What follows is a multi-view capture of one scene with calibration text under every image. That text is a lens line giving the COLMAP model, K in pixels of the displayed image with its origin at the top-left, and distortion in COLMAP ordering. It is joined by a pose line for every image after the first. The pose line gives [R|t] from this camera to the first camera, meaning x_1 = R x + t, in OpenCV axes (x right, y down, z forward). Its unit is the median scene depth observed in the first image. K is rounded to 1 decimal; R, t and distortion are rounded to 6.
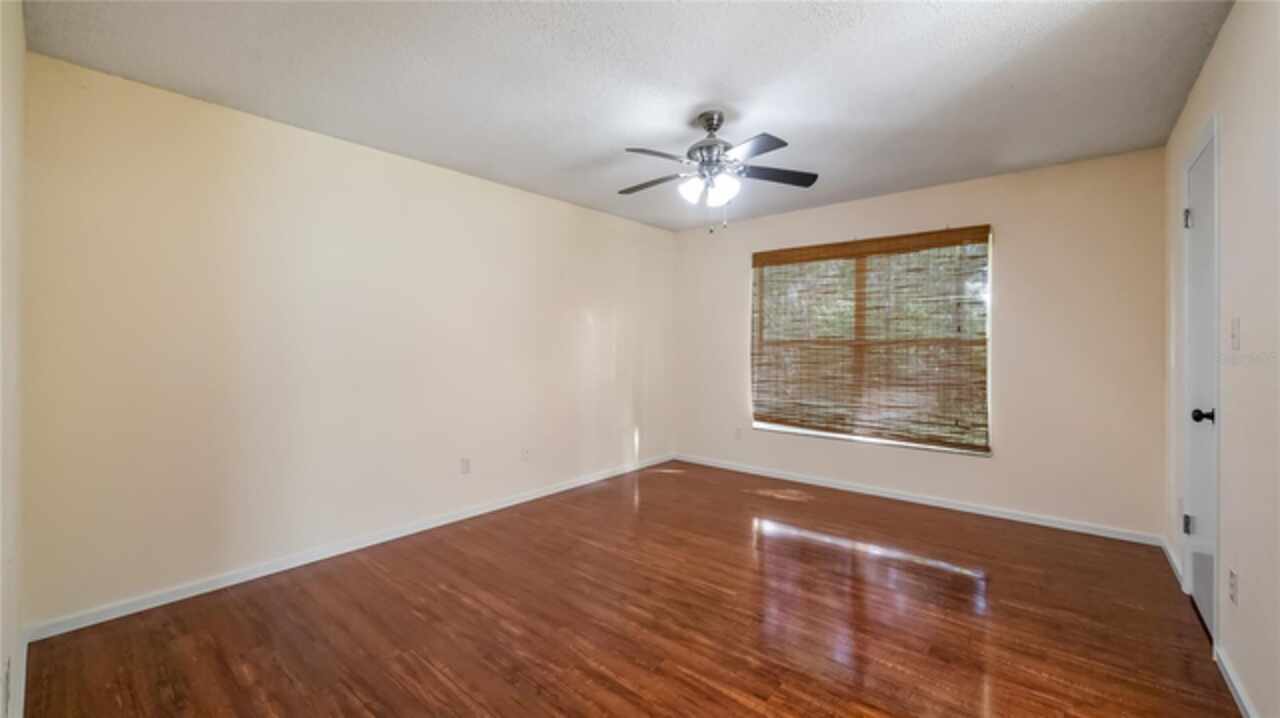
lens RADIAL K [[495.9, 0, 645.3], [0, 495.9, 359.3], [0, 0, 1]] dist [-0.000150, 0.000073]
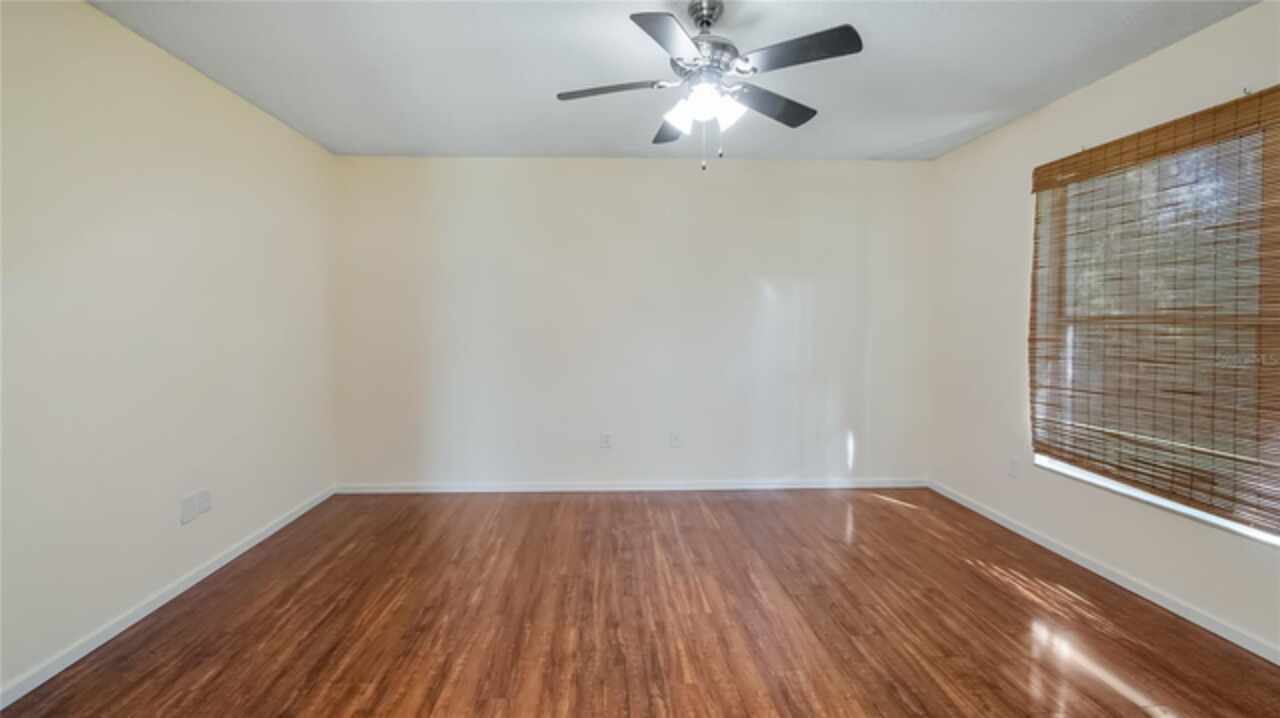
lens RADIAL K [[510.0, 0, 634.1], [0, 510.0, 338.1], [0, 0, 1]] dist [-0.004397, -0.000014]
pose [[0.673166, 0.022707, -0.739143, 0.596631], [-0.018706, 0.999731, 0.013676, -0.019519], [0.739255, 0.004620, 0.673410, 0.418603]]
